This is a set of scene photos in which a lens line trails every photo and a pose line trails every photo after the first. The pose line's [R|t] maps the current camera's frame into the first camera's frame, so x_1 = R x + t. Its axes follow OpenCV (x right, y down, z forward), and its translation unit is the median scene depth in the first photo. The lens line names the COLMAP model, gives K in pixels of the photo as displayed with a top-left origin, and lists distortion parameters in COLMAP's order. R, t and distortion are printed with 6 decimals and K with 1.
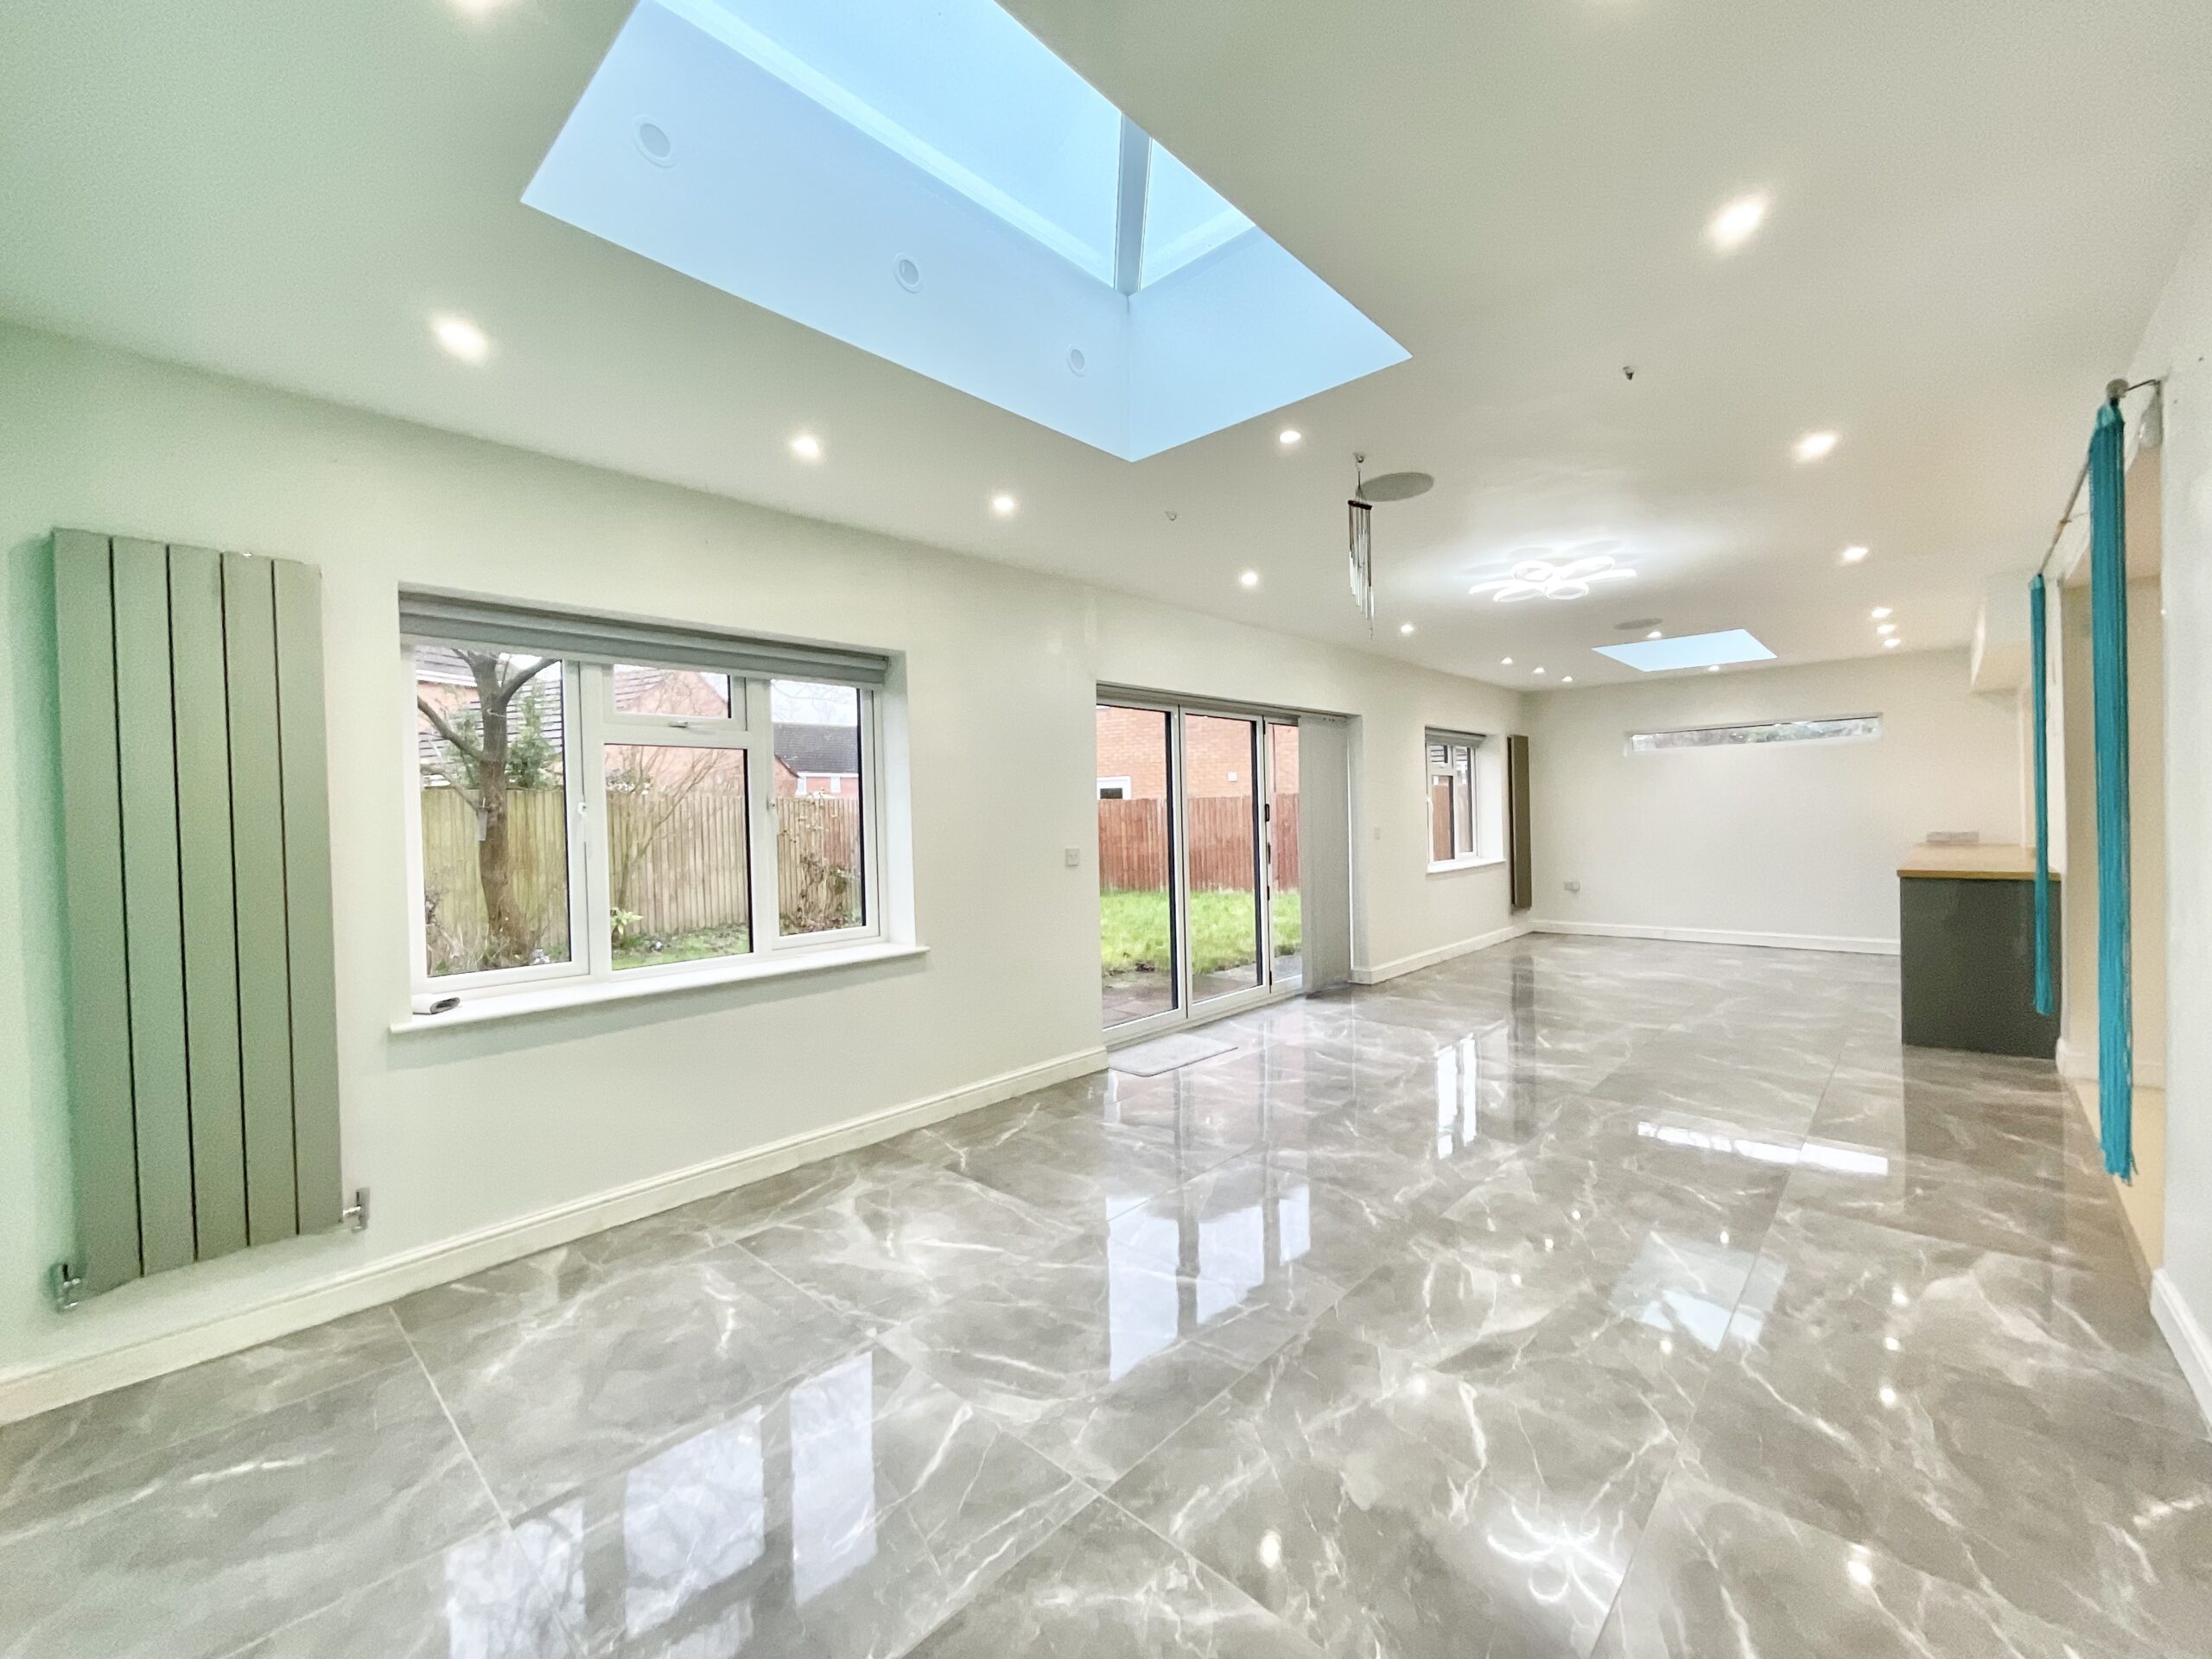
lens RADIAL K [[901.9, 0, 1095.9], [0, 901.9, 831.4], [0, 0, 1]] dist [-0.000983, -0.000652]
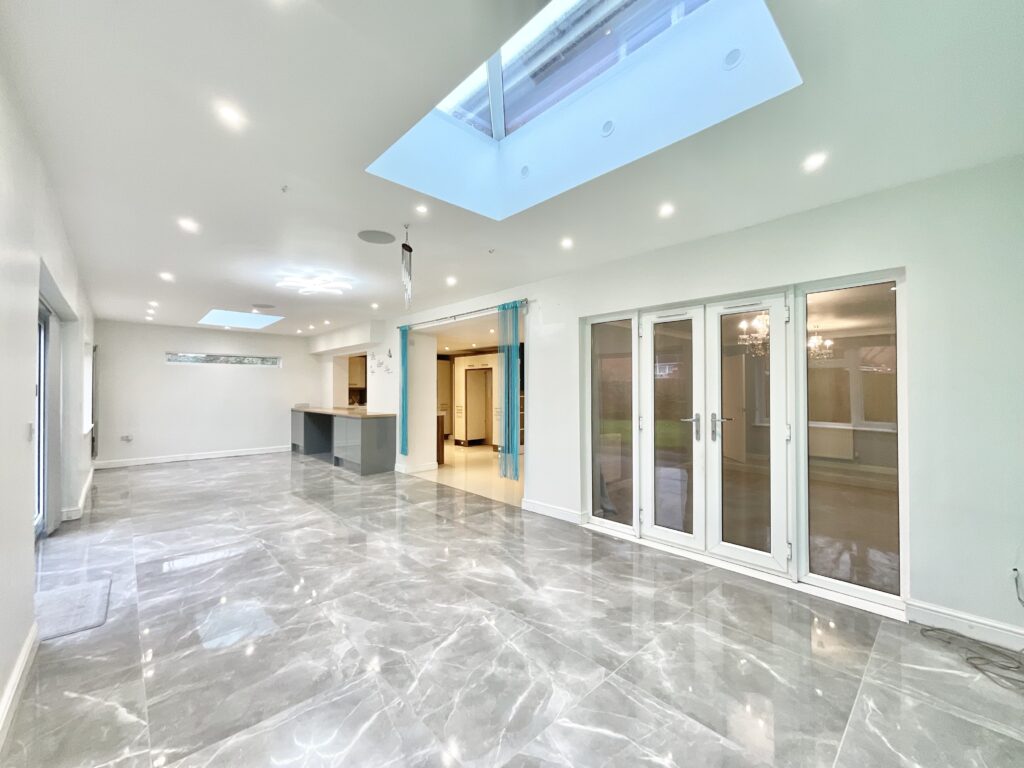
lens RADIAL K [[417.5, 0, 513.4], [0, 417.5, 386.4], [0, 0, 1]] dist [-0.000983, -0.000652]
pose [[0.047959, 0.038288, 0.998115, -0.740463], [0.011084, 0.999183, -0.038862, 0.008486], [-0.998788, 0.012927, 0.047495, 0.777268]]
